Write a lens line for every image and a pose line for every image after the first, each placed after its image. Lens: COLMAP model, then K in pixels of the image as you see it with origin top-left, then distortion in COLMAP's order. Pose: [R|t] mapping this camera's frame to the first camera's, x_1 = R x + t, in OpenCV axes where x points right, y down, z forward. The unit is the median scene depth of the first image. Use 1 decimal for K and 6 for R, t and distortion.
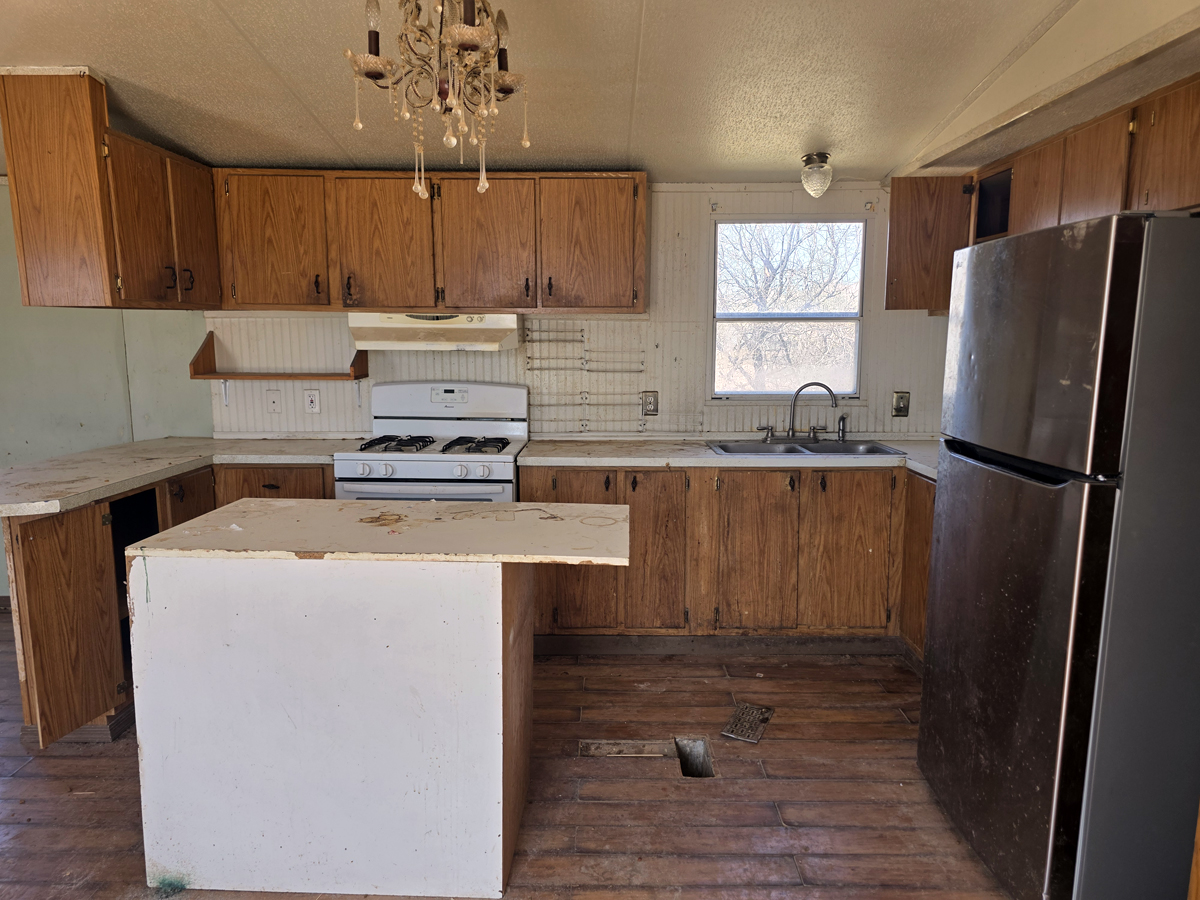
lens RADIAL K [[806.3, 0, 585.4], [0, 806.3, 452.7], [0, 0, 1]] dist [0.073208, -0.066700]
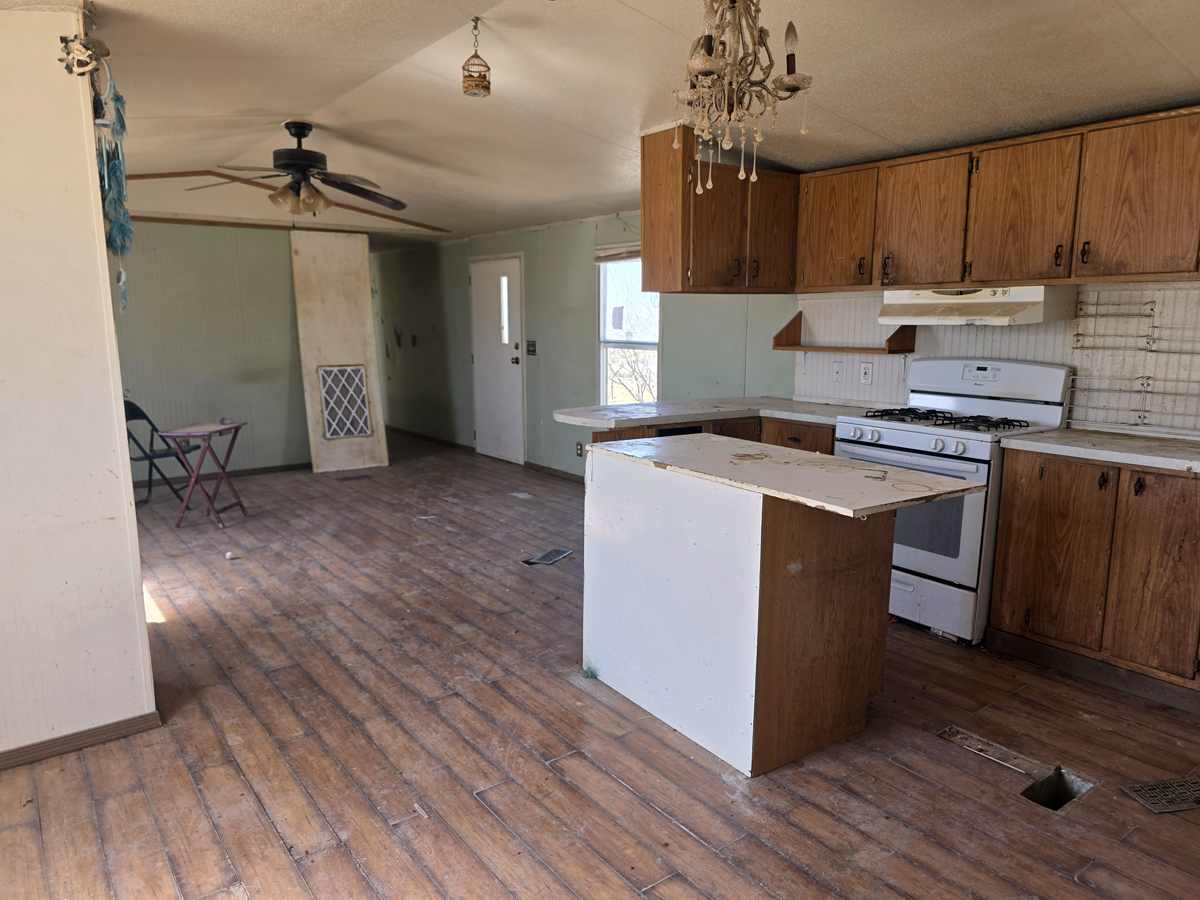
lens RADIAL K [[806.3, 0, 612.1], [0, 806.3, 458.9], [0, 0, 1]] dist [0.073208, -0.066700]
pose [[0.613715, 0.134738, -0.777946, 0.371096], [-0.121333, 0.989721, 0.075698, 0.012116], [0.780149, 0.047934, 0.623755, 0.048407]]
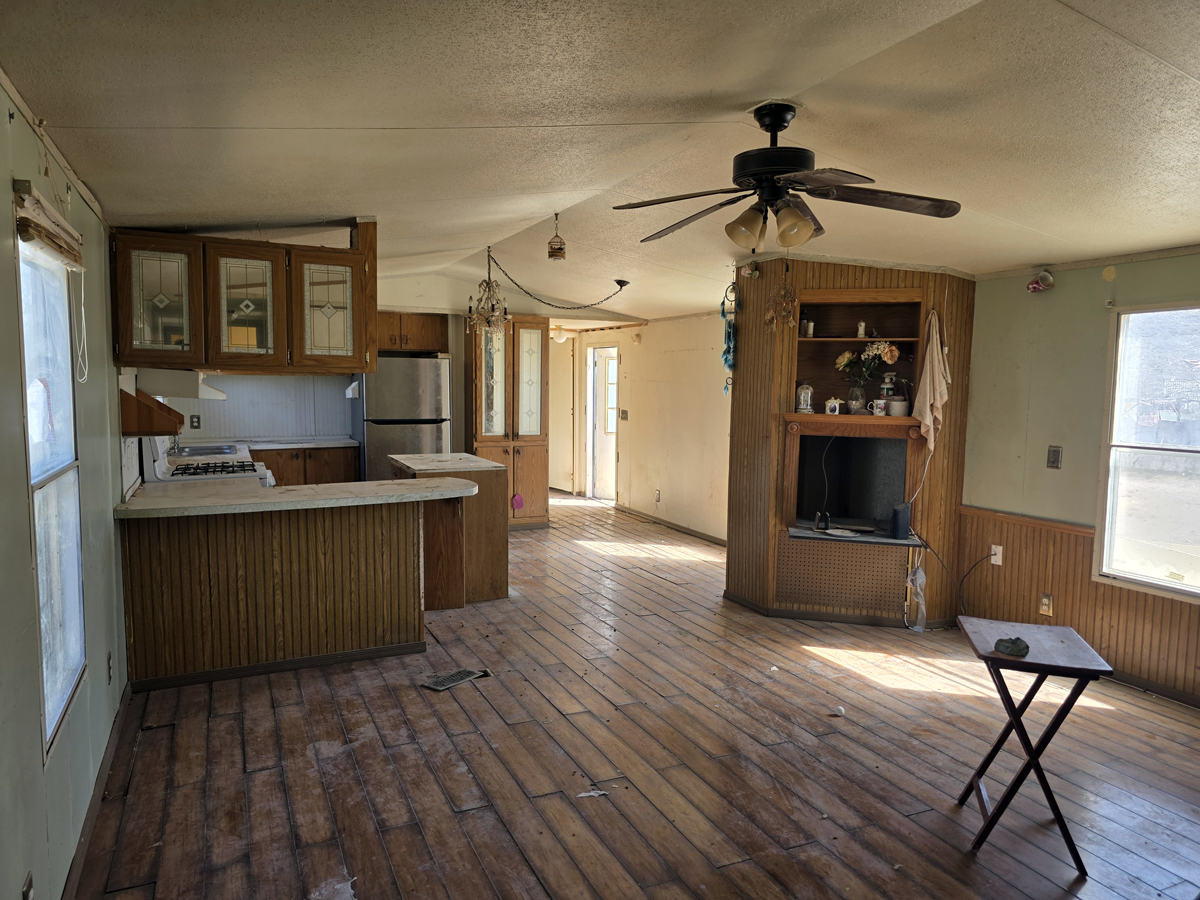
lens RADIAL K [[806.3, 0, 600.8], [0, 806.3, 454.9], [0, 0, 1]] dist [0.073208, -0.066700]
pose [[-0.425637, -0.087118, 0.900691, -1.724381], [0.126873, 0.979777, 0.154723, -0.165393], [-0.895956, 0.180129, -0.405976, 0.999016]]
